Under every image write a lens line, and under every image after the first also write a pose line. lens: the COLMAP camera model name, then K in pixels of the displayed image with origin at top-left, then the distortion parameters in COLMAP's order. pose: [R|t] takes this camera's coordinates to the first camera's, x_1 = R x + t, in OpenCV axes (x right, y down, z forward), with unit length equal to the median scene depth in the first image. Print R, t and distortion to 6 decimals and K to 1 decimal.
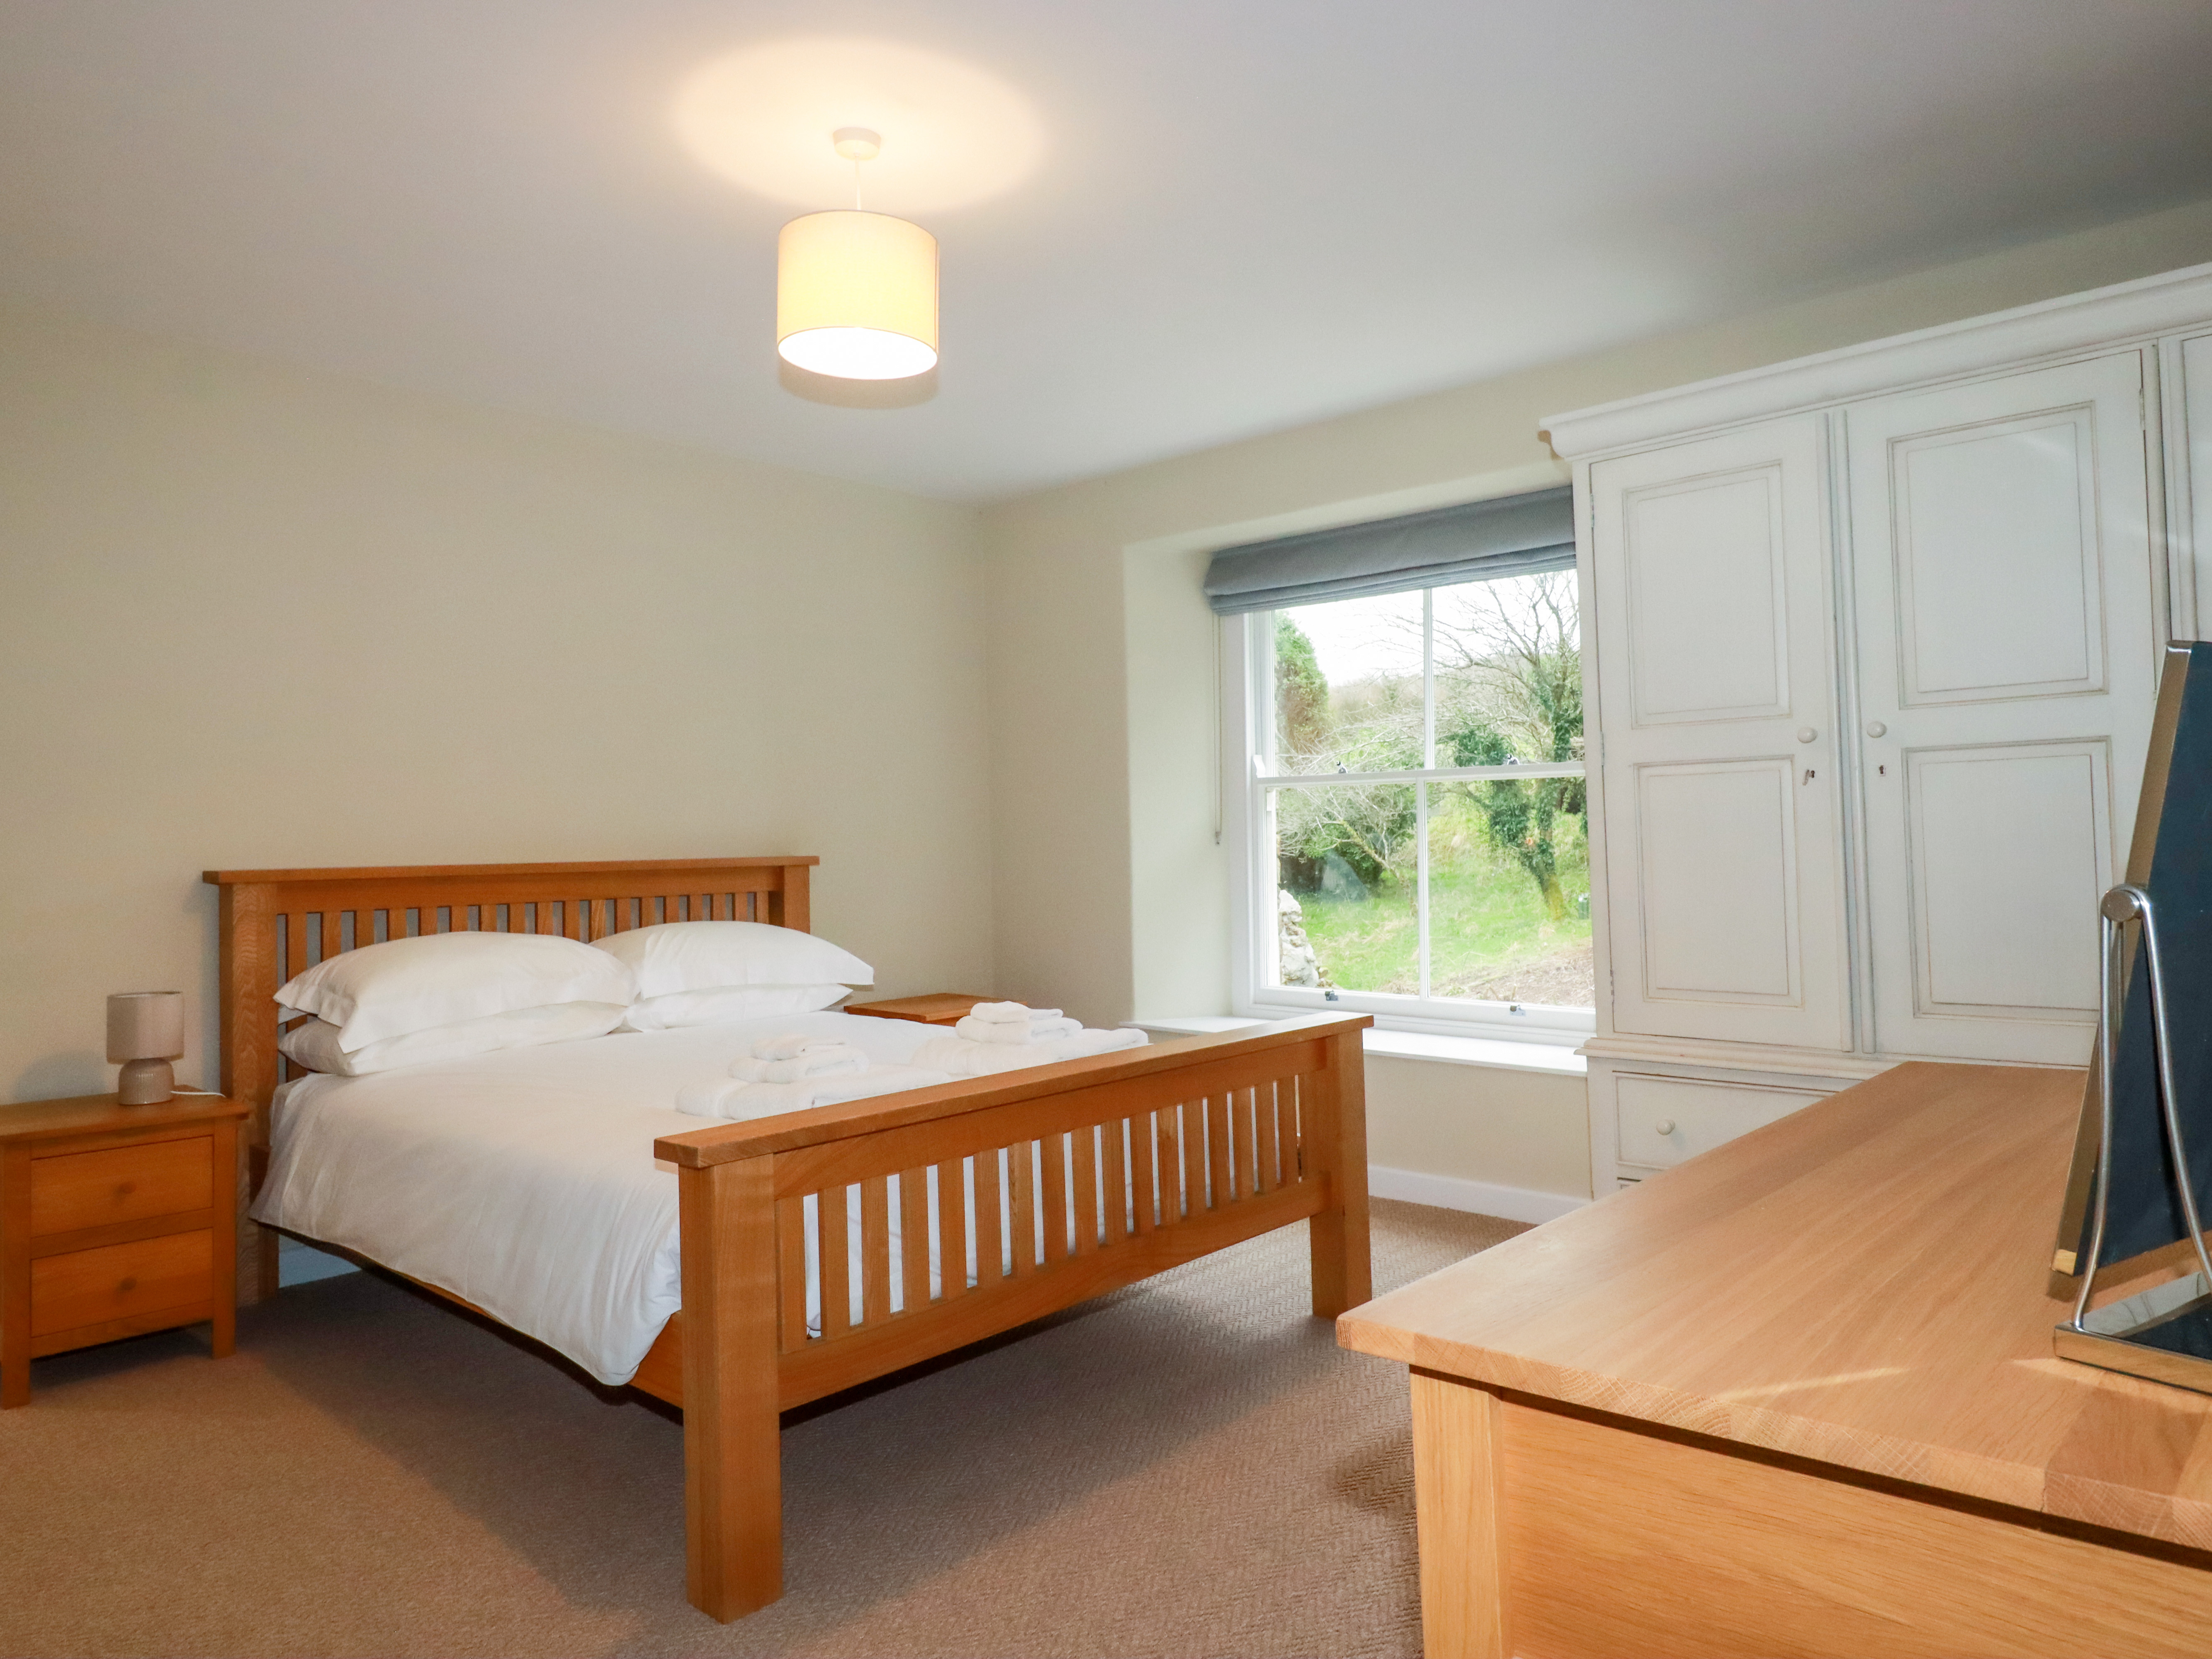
lens RADIAL K [[1452.1, 0, 1108.2], [0, 1452.1, 811.0], [0, 0, 1]] dist [0.017172, -0.021460]
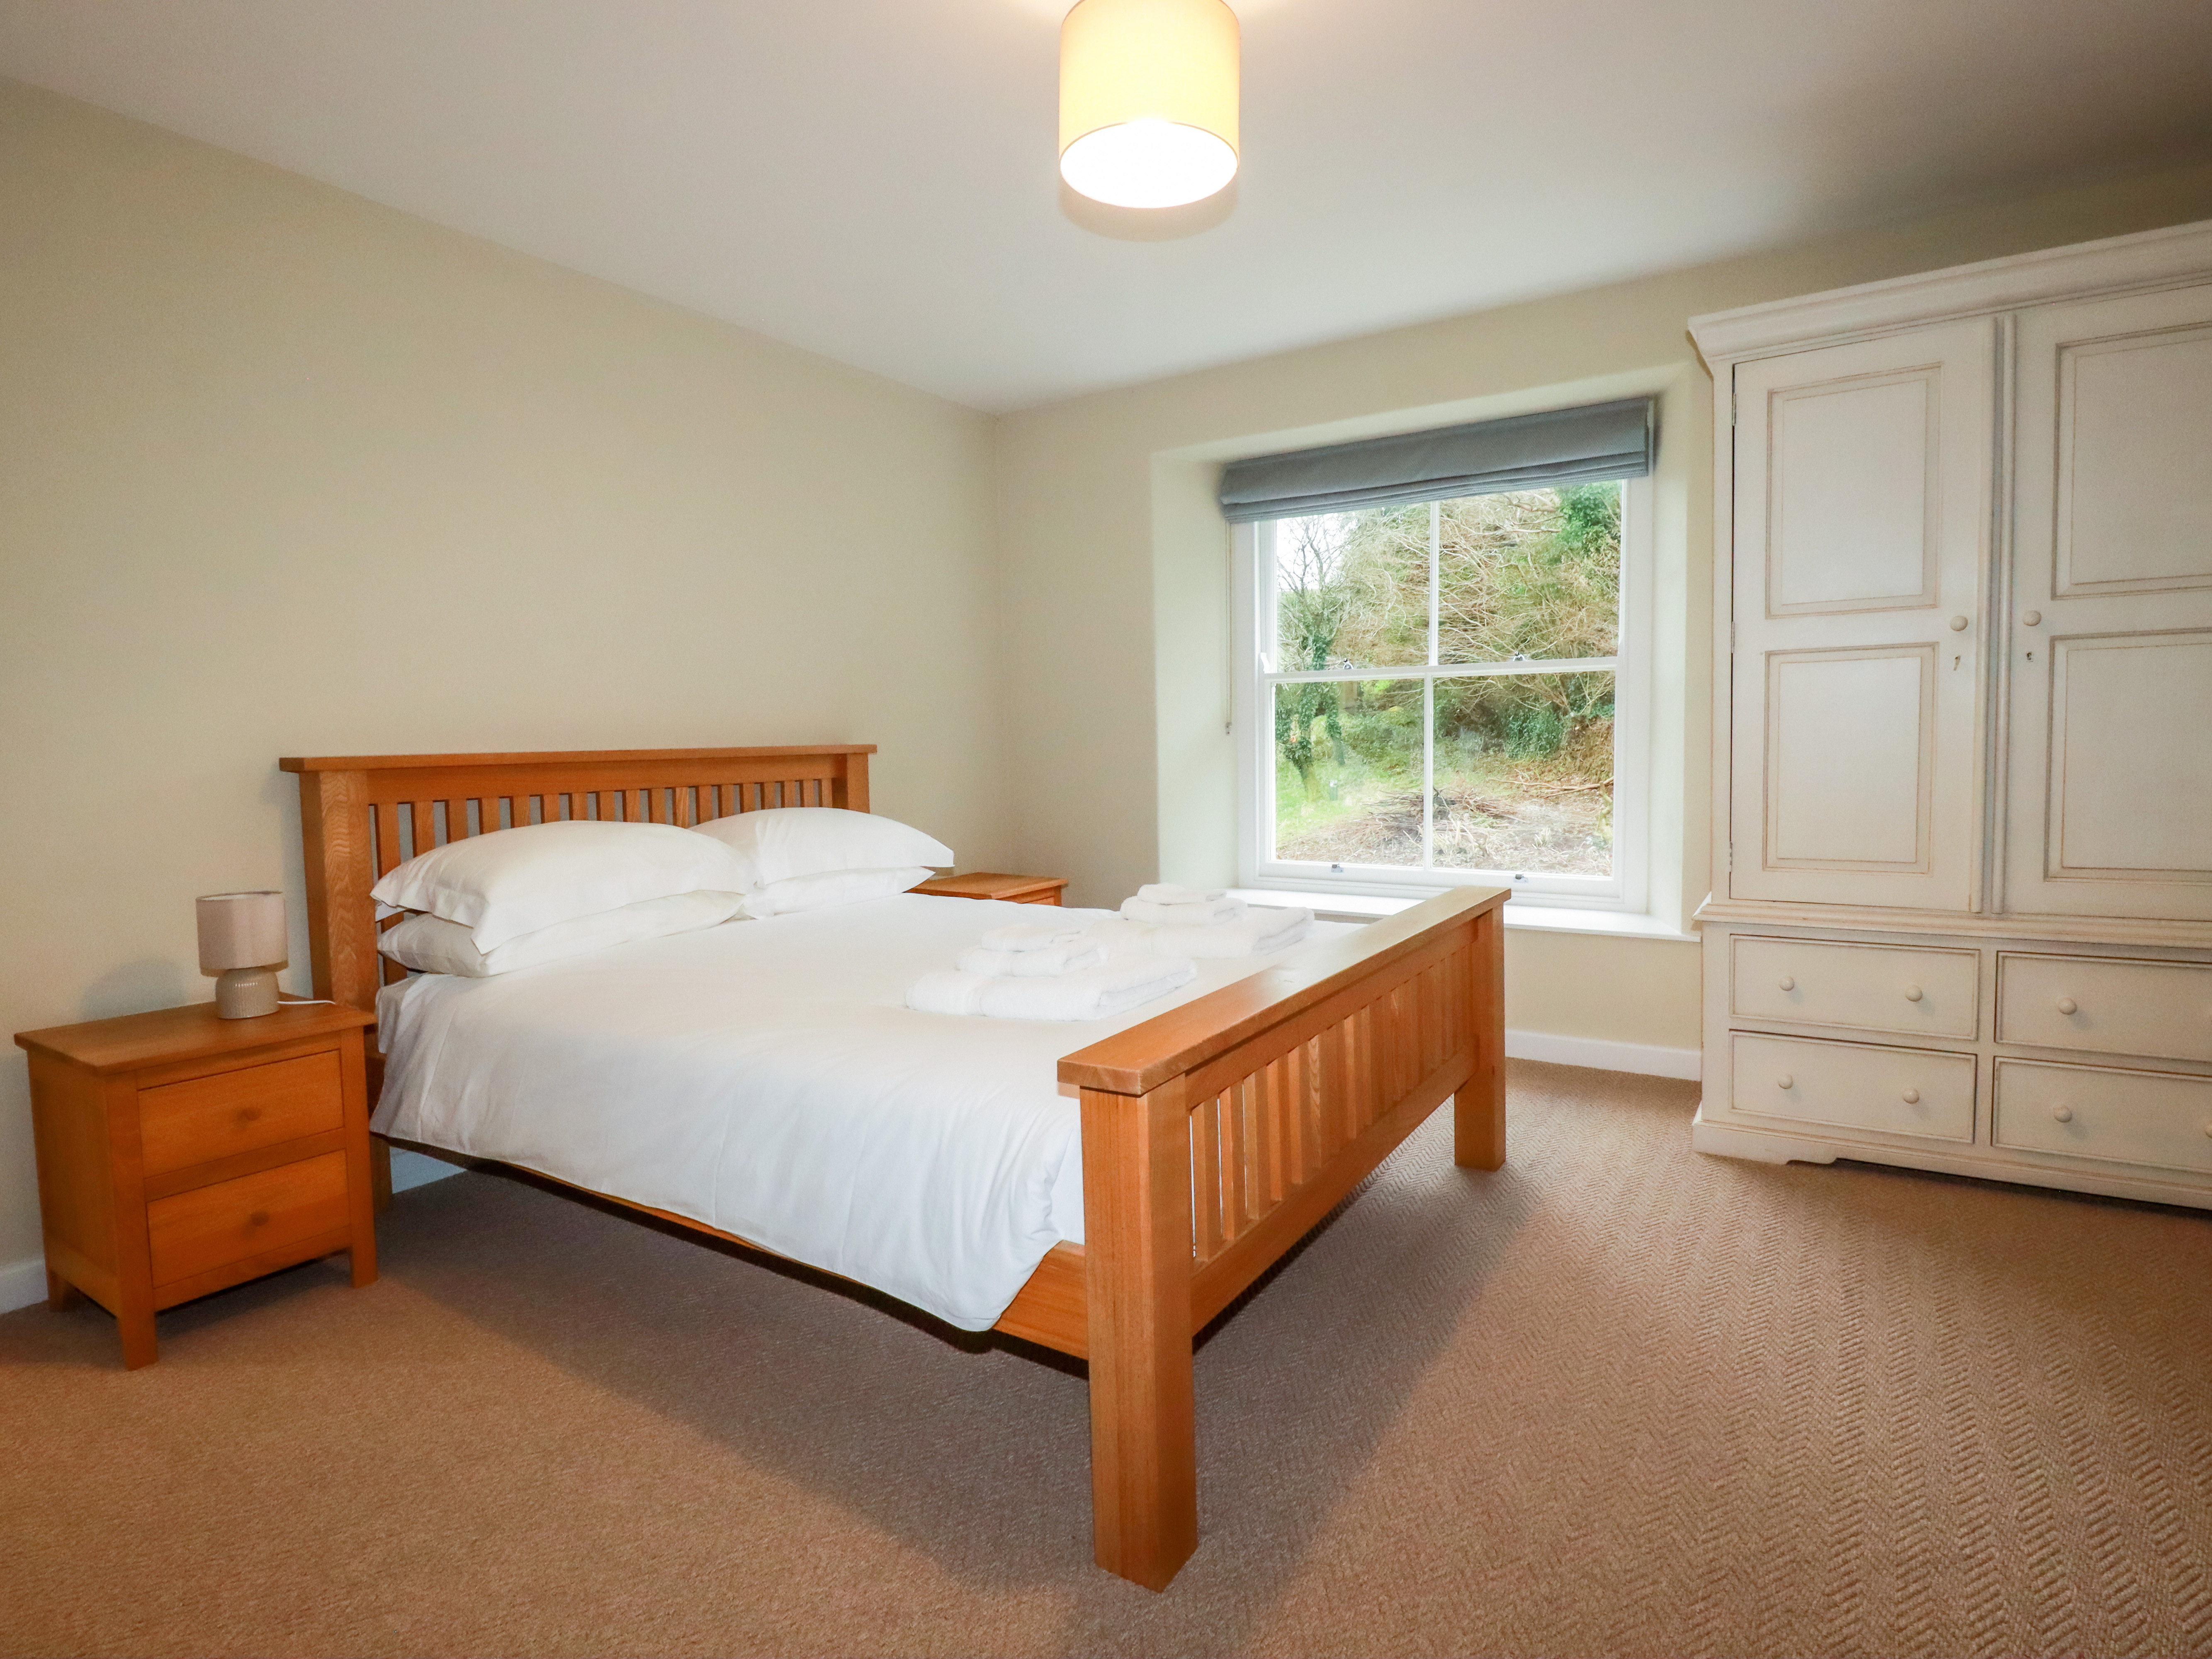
lens RADIAL K [[1176.5, 0, 1112.1], [0, 1176.5, 808.7], [0, 0, 1]] dist [0.001955, -0.015489]
pose [[0.986656, -0.010820, 0.162459, -0.230348], [-0.001921, 0.996947, 0.078064, 0.014667], [-0.162807, -0.077334, 0.983622, 0.193800]]
